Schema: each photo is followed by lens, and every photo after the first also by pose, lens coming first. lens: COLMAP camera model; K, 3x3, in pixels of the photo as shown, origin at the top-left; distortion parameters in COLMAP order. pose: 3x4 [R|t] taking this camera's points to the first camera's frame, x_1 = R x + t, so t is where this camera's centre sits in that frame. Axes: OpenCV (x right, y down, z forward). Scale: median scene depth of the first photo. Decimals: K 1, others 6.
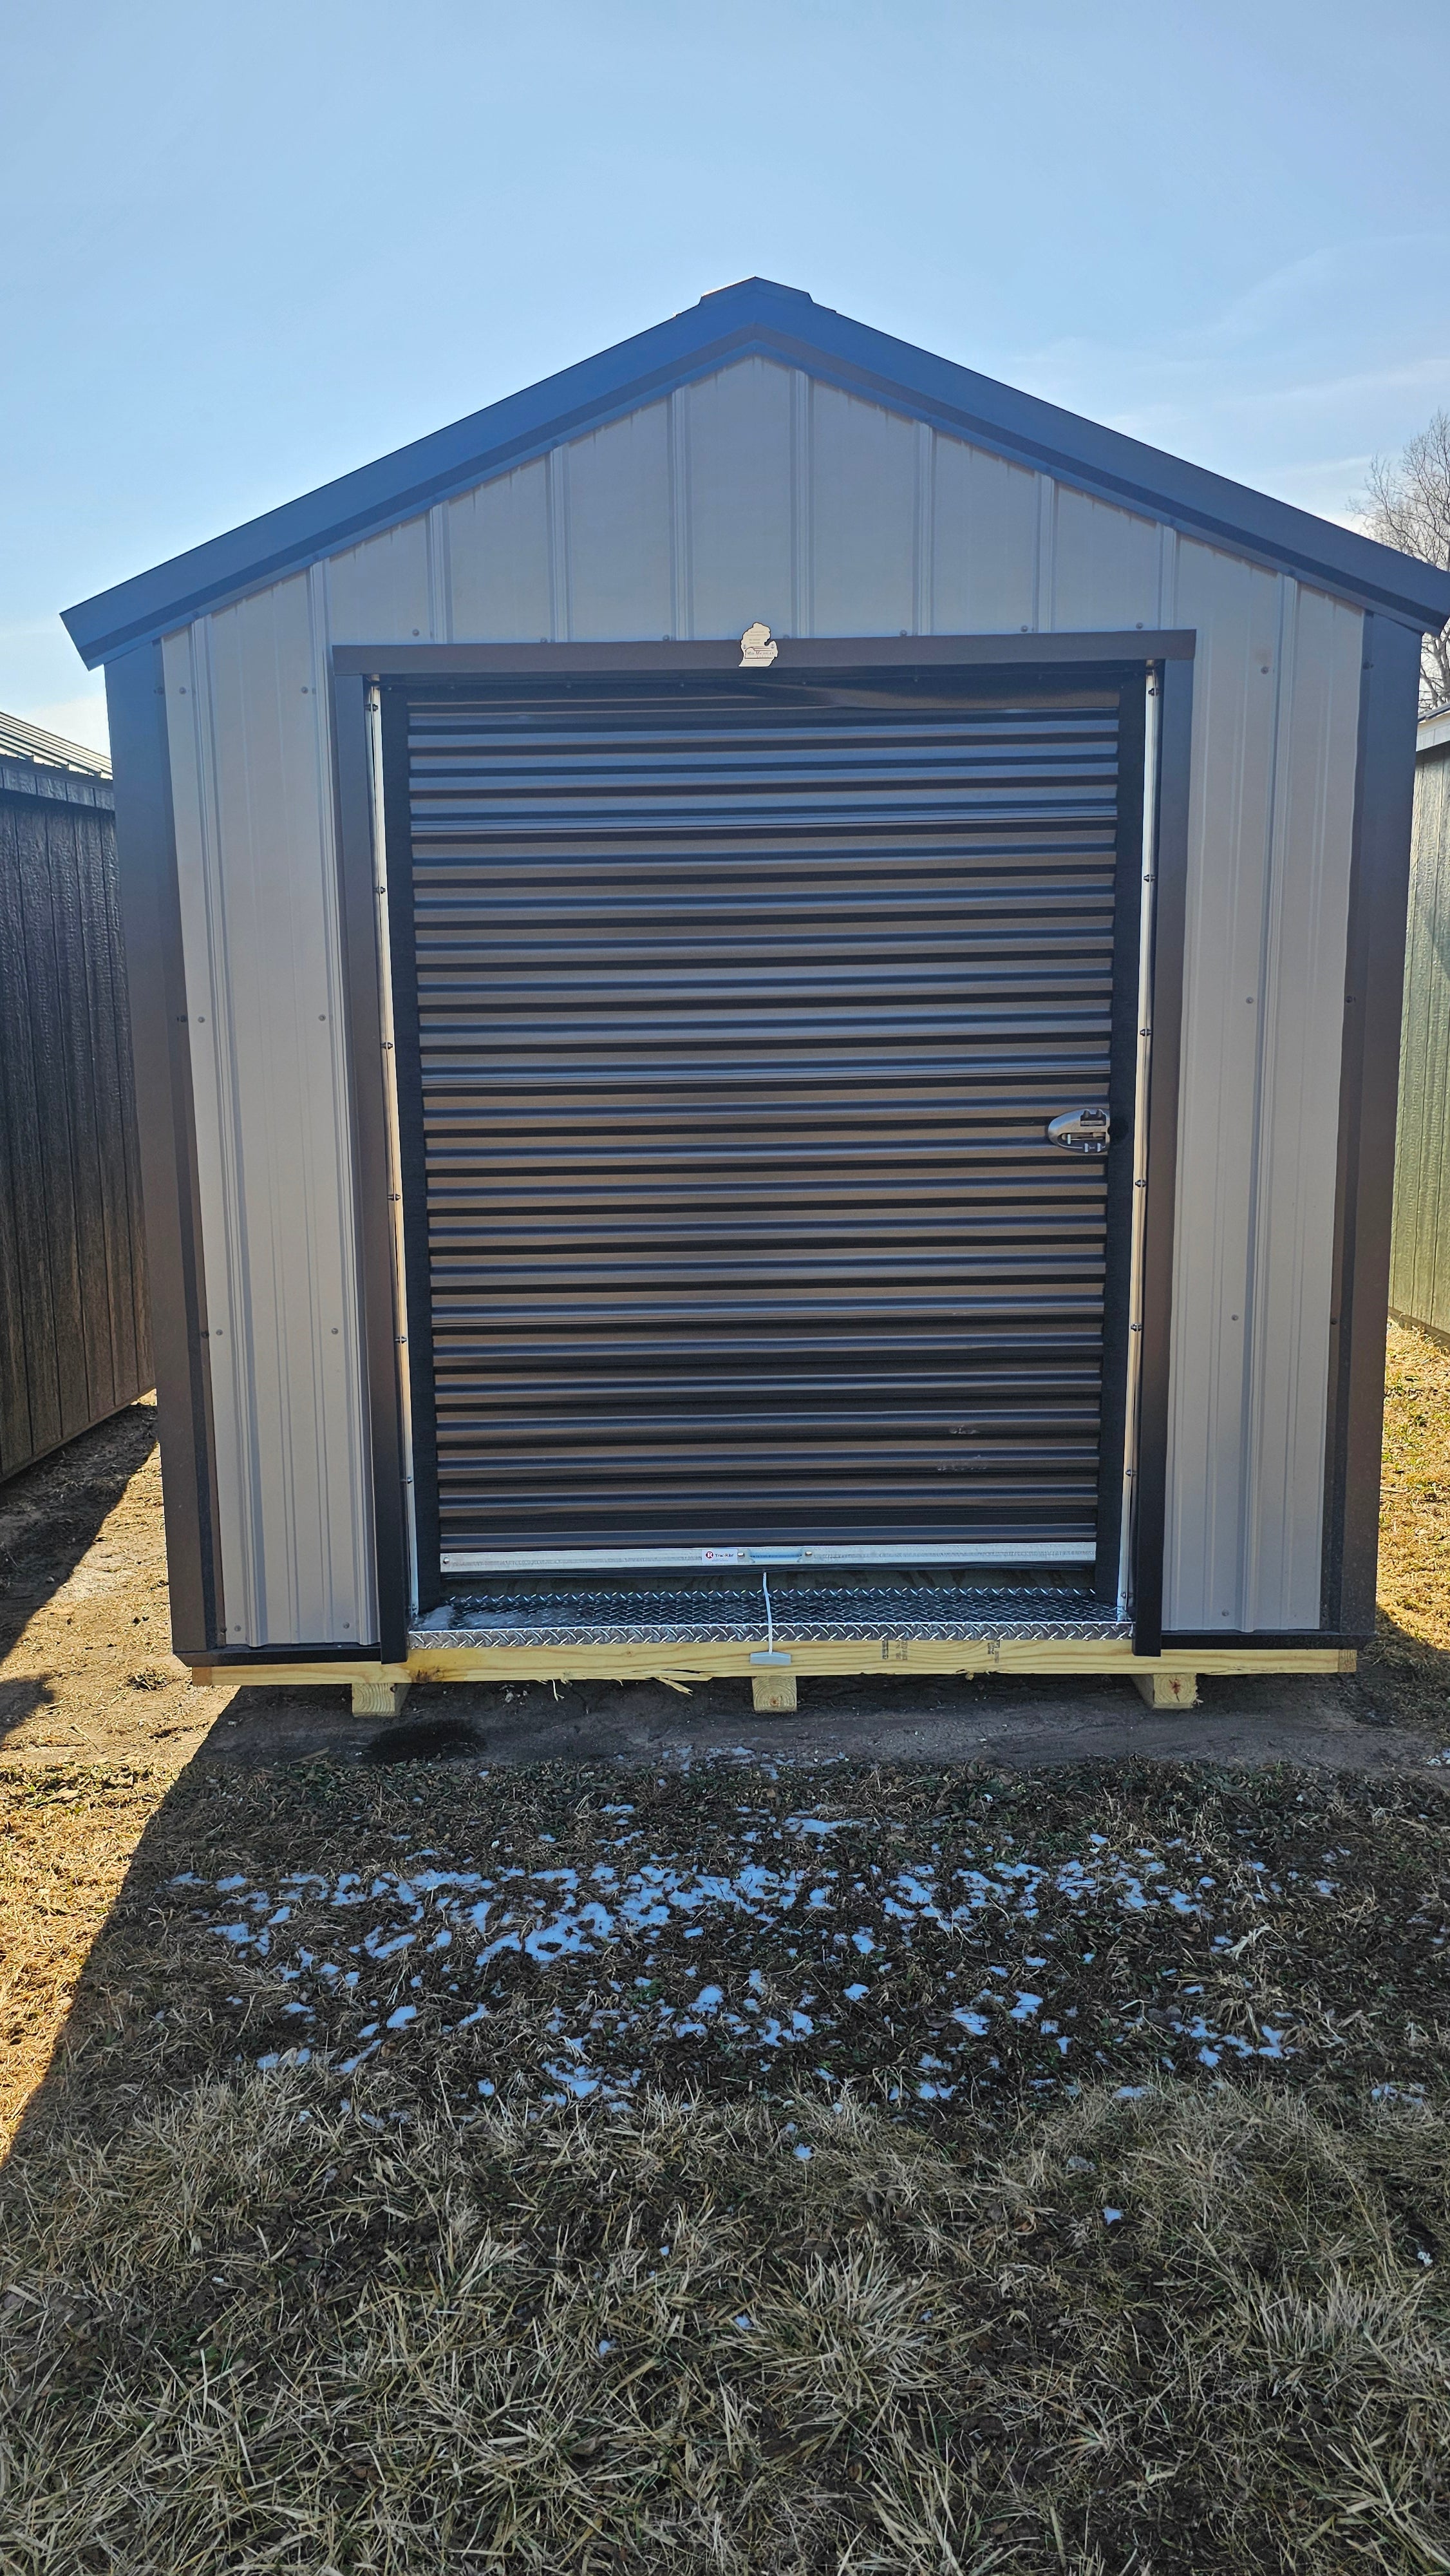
lens RADIAL K [[1798.4, 0, 734.8], [0, 1798.4, 1278.7], [0, 0, 1]] dist [0.066821, -0.035095]
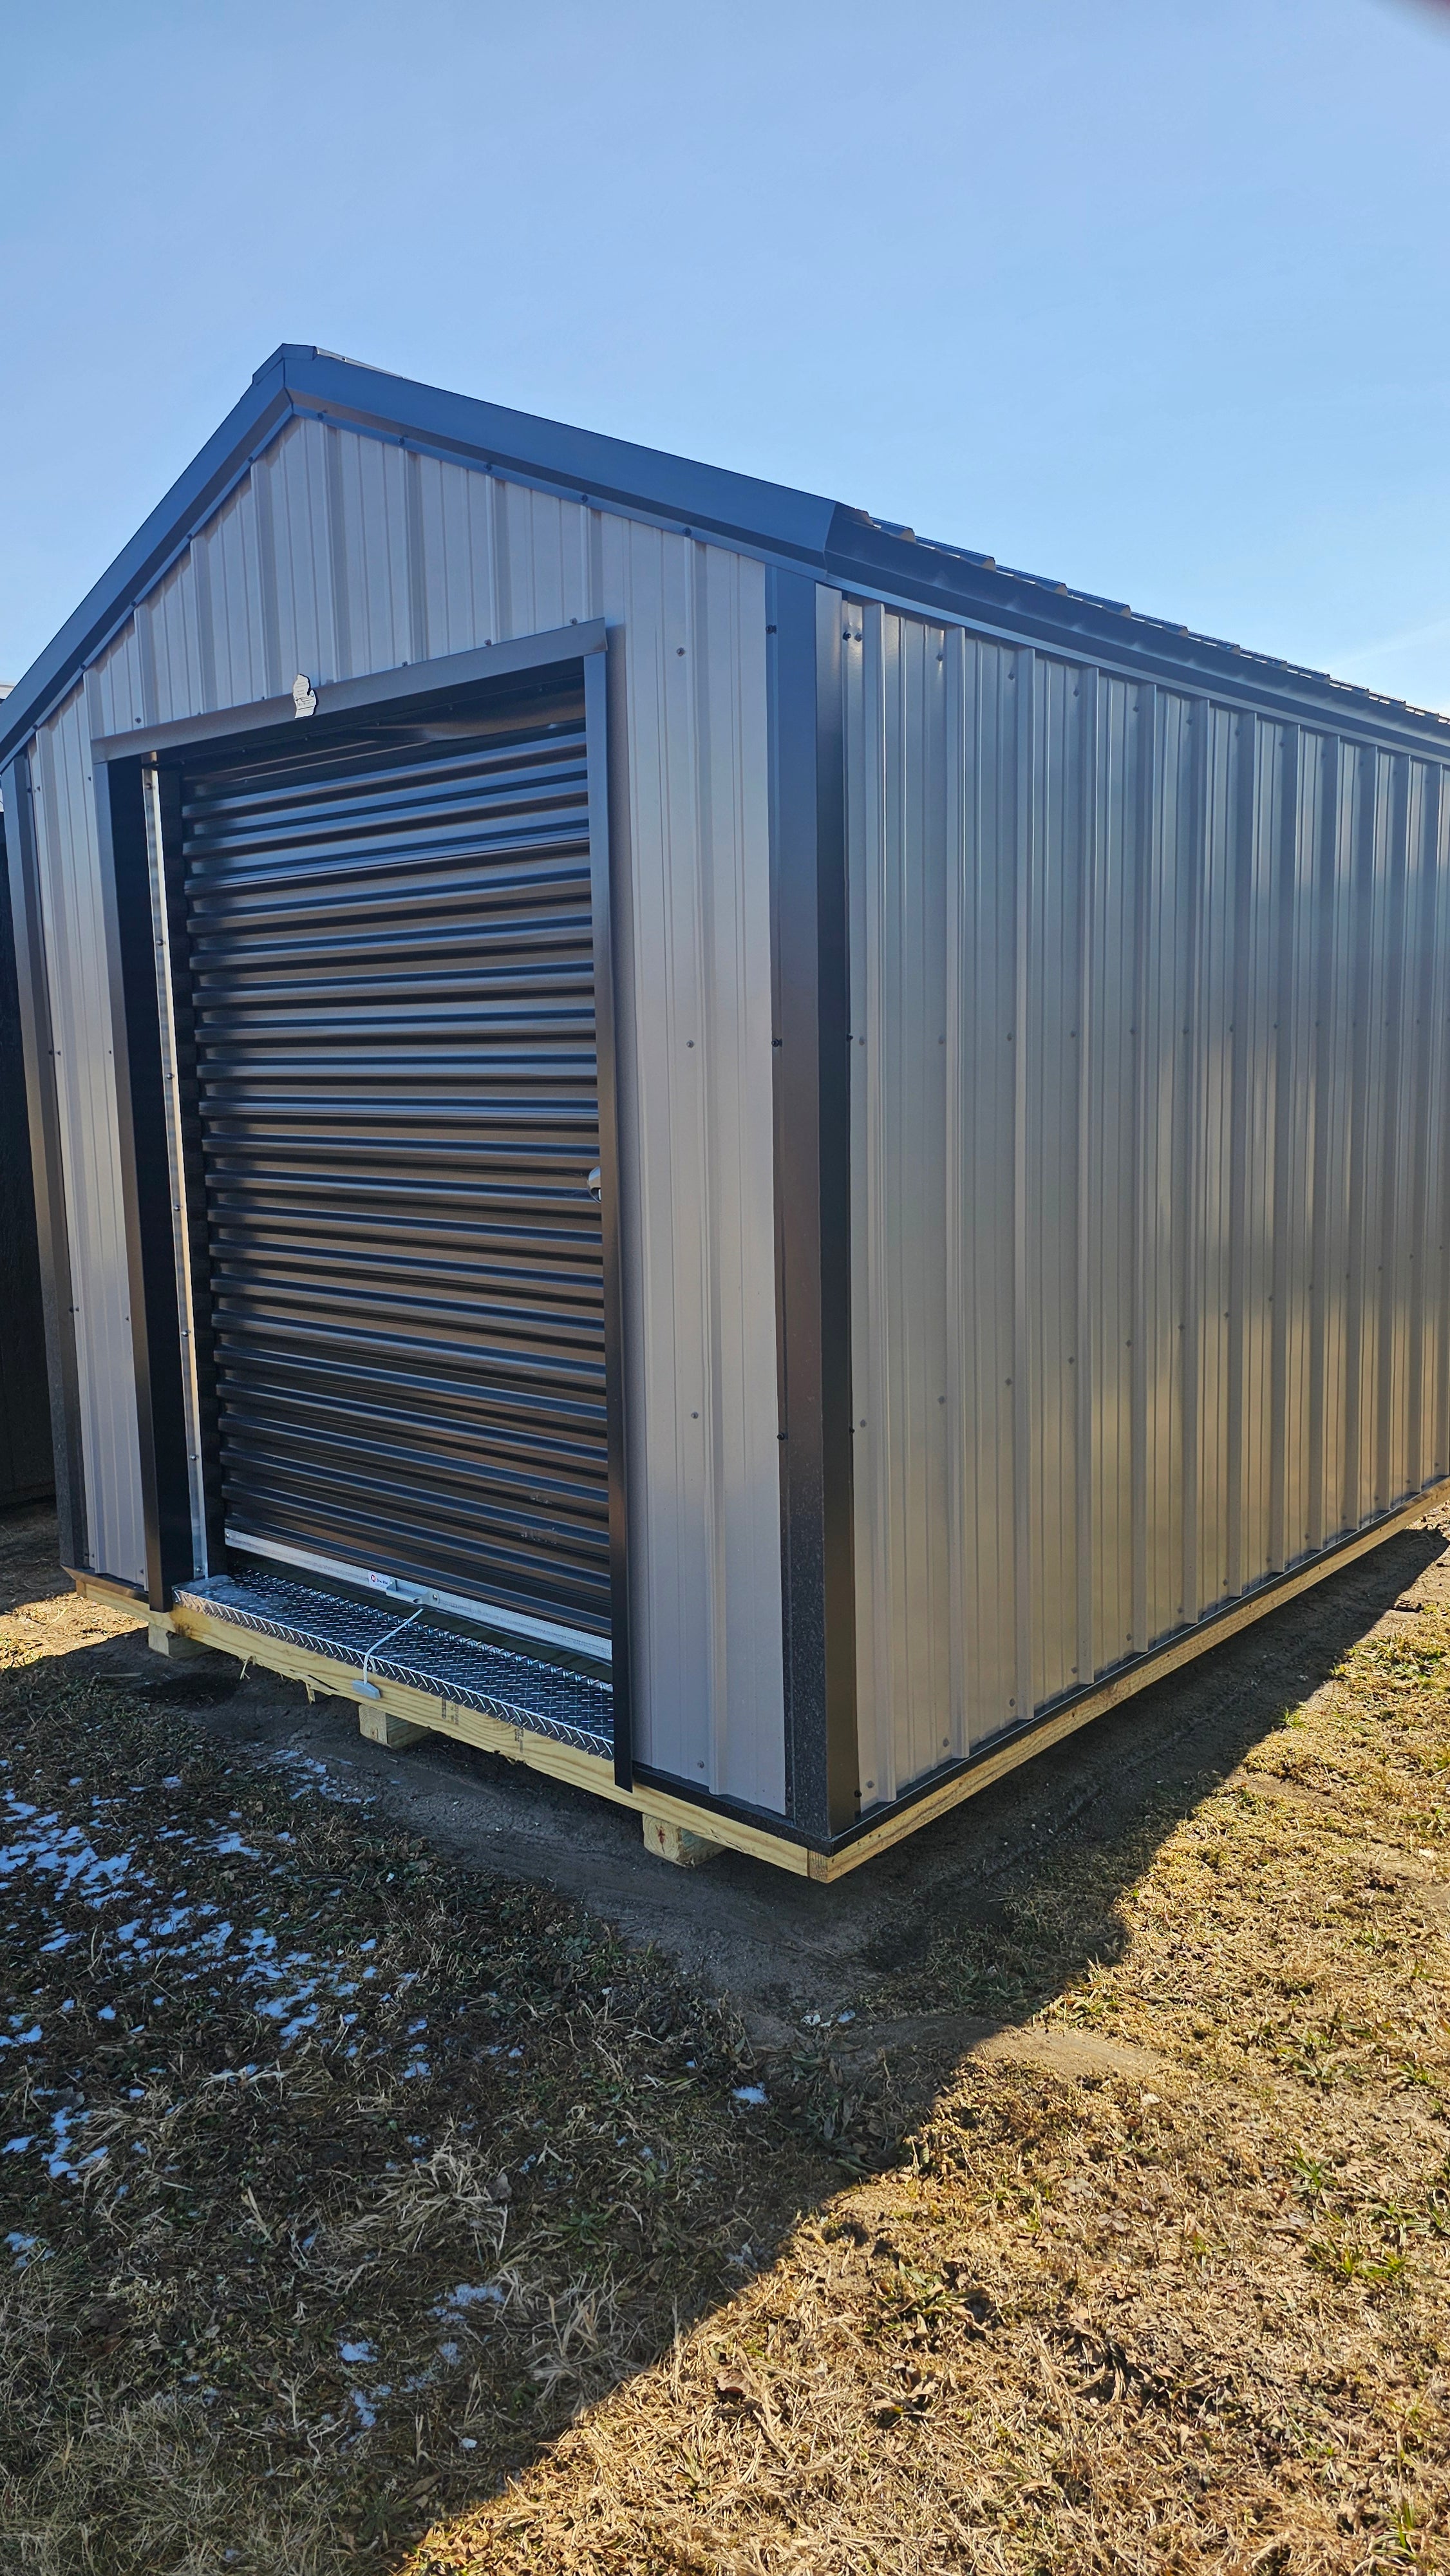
lens RADIAL K [[1798.4, 0, 720.8], [0, 1798.4, 1280.0], [0, 0, 1]] dist [0.066821, -0.035095]
pose [[0.731988, 0.090257, -0.675313, 0.910992], [-0.096831, 0.994907, 0.028015, -0.071111], [0.674402, 0.044884, 0.736999, 0.413524]]
